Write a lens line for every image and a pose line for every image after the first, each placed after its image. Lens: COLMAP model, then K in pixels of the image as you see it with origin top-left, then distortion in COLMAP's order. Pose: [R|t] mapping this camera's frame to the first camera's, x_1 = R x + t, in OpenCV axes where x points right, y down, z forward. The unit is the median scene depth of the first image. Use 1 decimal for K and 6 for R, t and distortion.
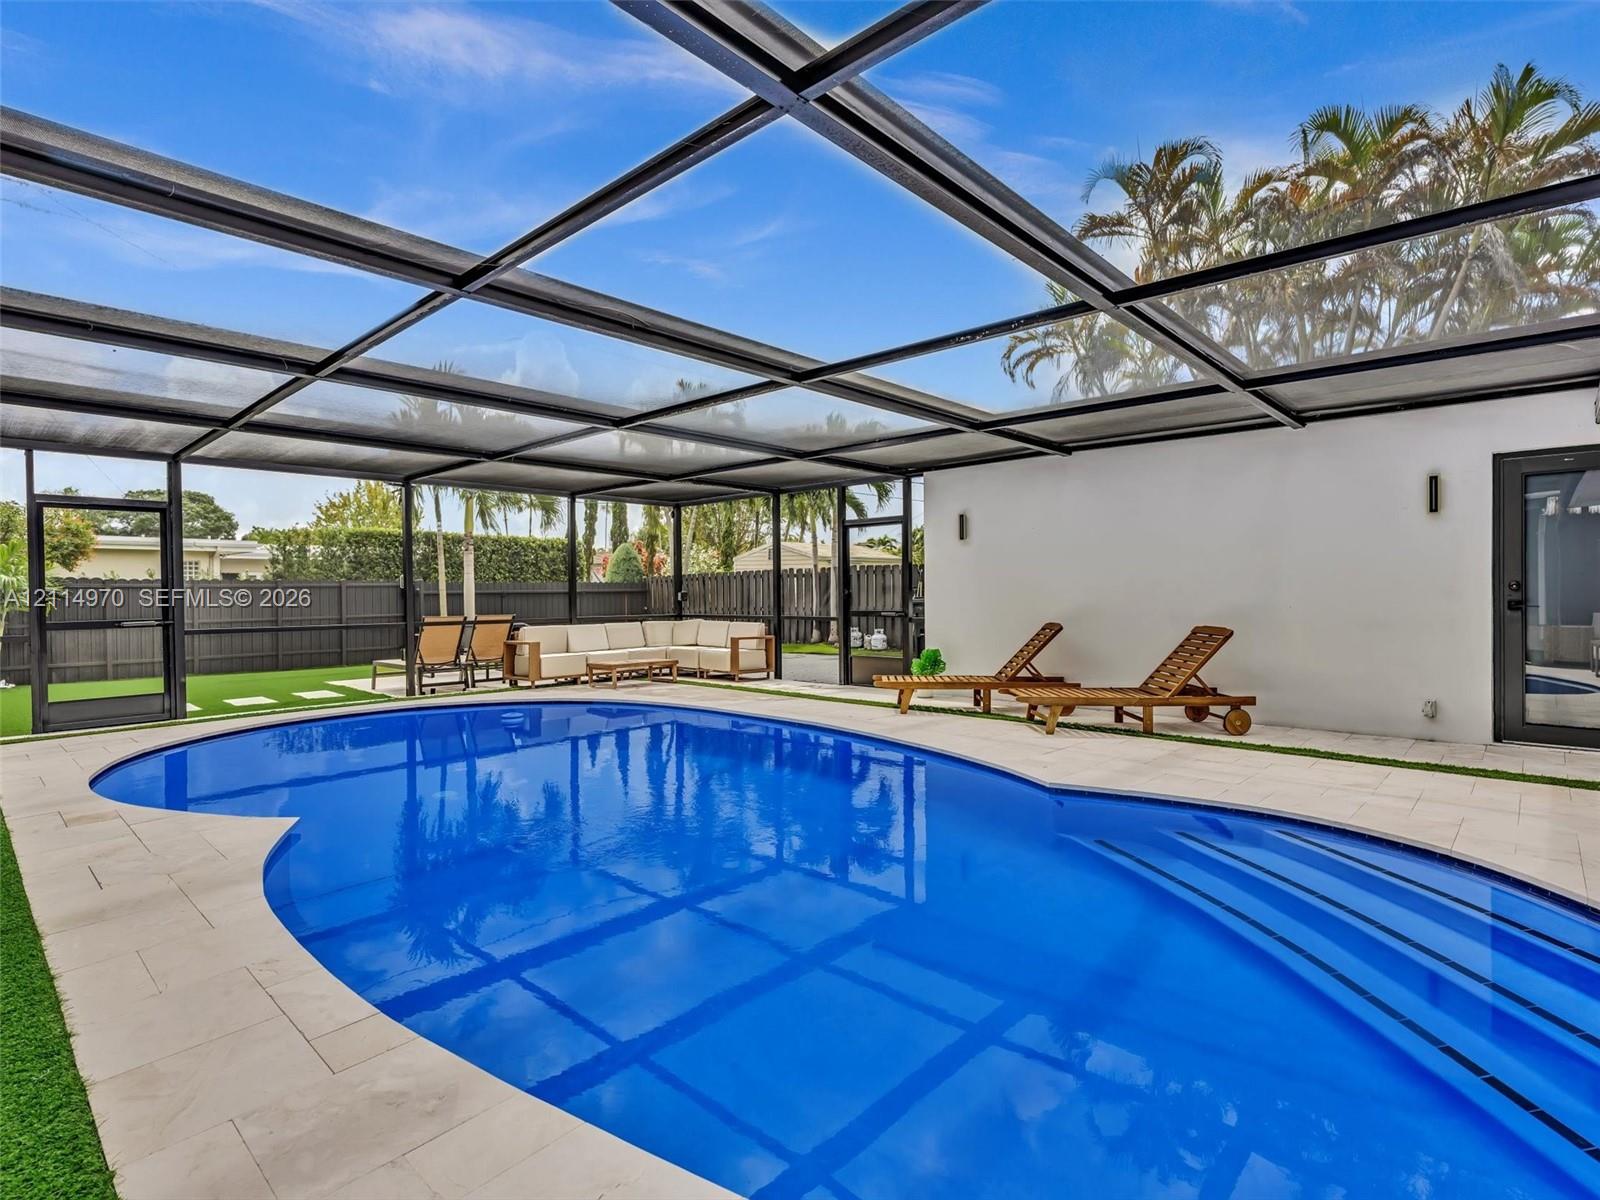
lens RADIAL K [[802.8, 0, 793.2], [0, 802.8, 596.3], [0, 0, 1]] dist [-0.006064, 0.000638]
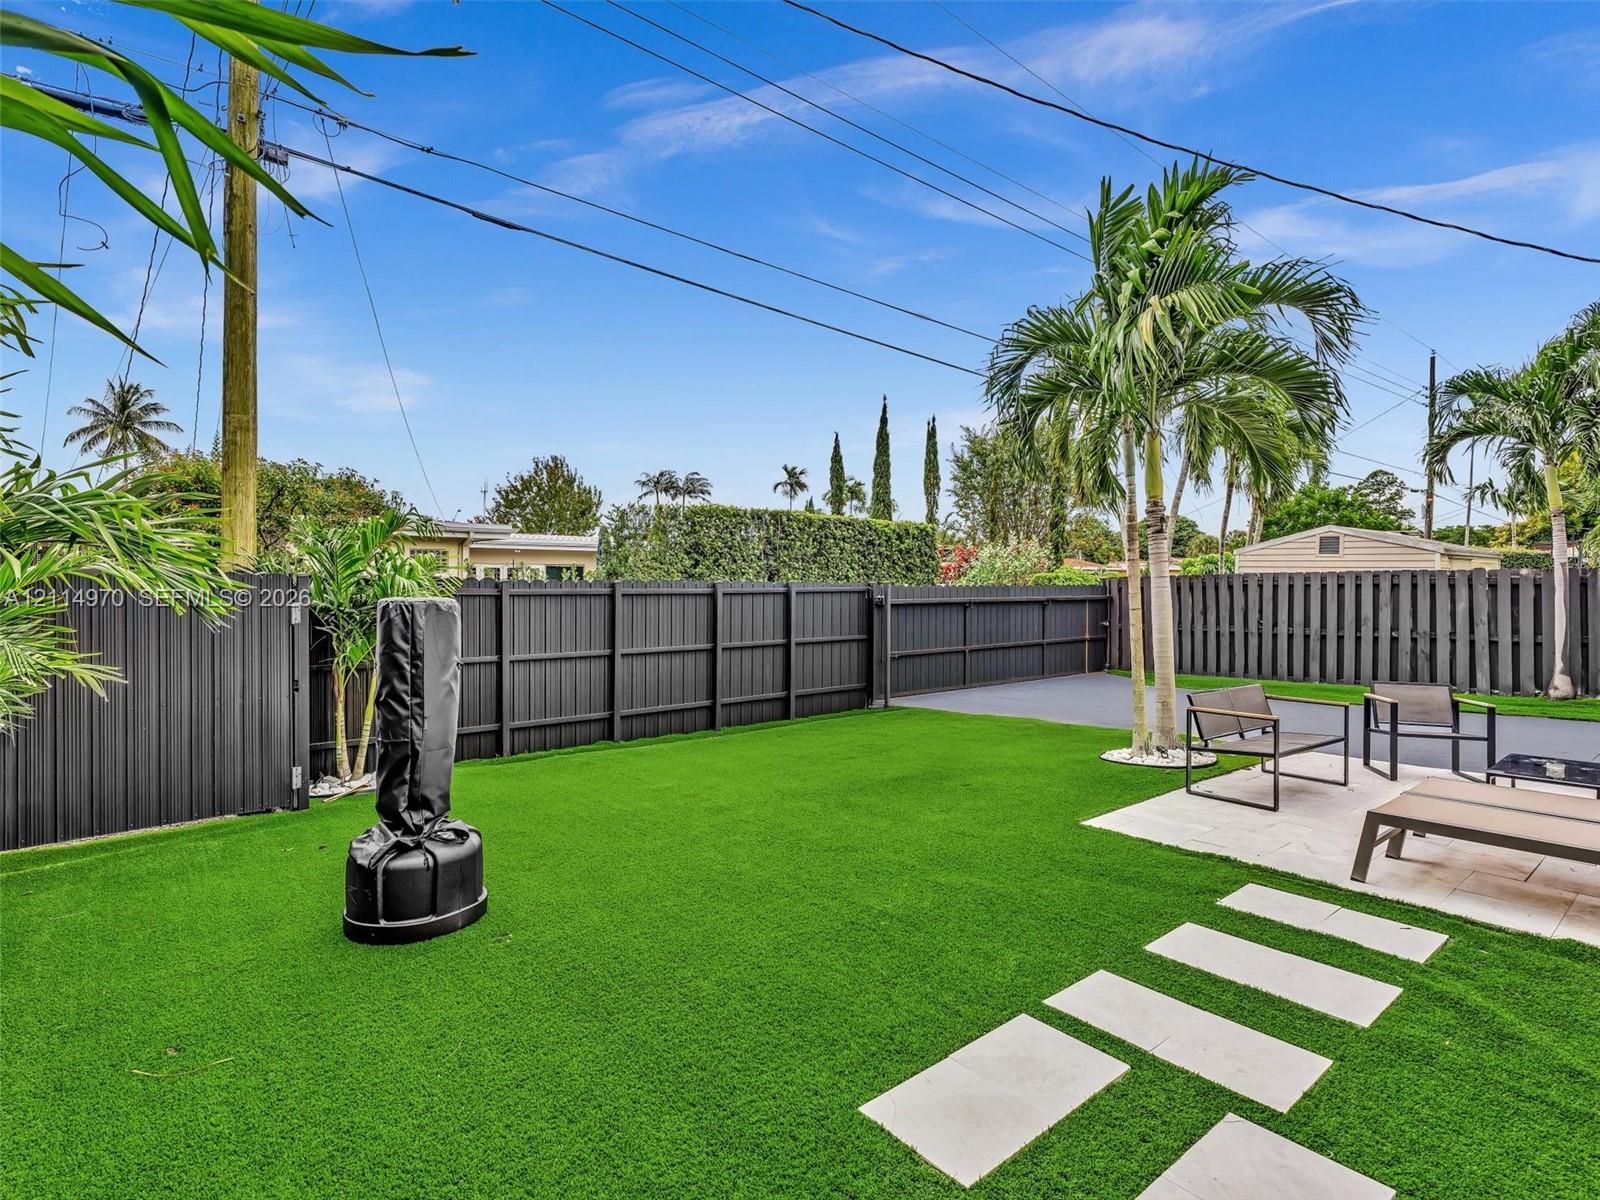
lens RADIAL K [[817.0, 0, 808.8], [0, 817.0, 593.3], [0, 0, 1]] dist [-0.000787, 0.000564]
pose [[0.993769, 0.009870, -0.111024, -0.317447], [-0.009808, 0.999951, 0.001106, -0.009294], [0.111029, -0.000010, 0.993817, 0.311840]]
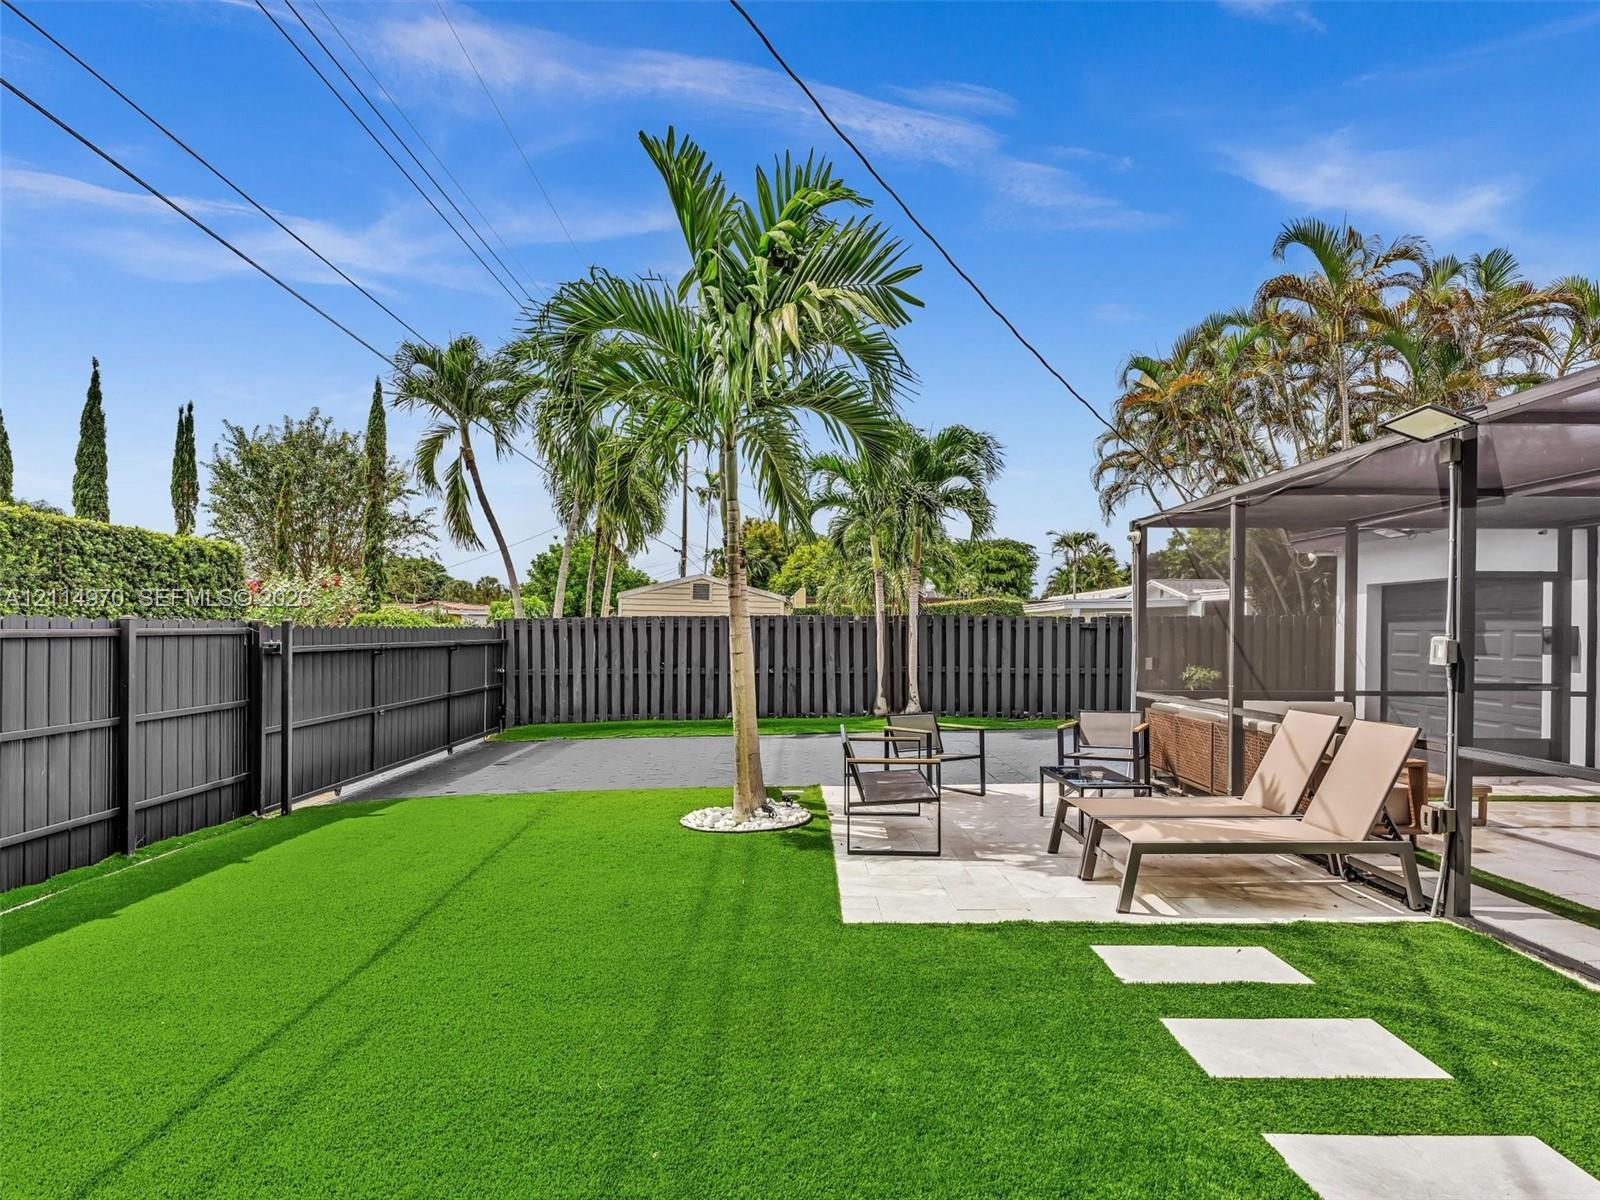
lens RADIAL K [[817.0, 0, 798.8], [0, 817.0, 630.0], [0, 0, 1]] dist [-0.000787, 0.000564]
pose [[0.733742, 0.010720, 0.679344, -0.433593], [-0.002312, 0.999909, -0.013282, -0.007739], [-0.679425, 0.008174, 0.733700, 0.466916]]
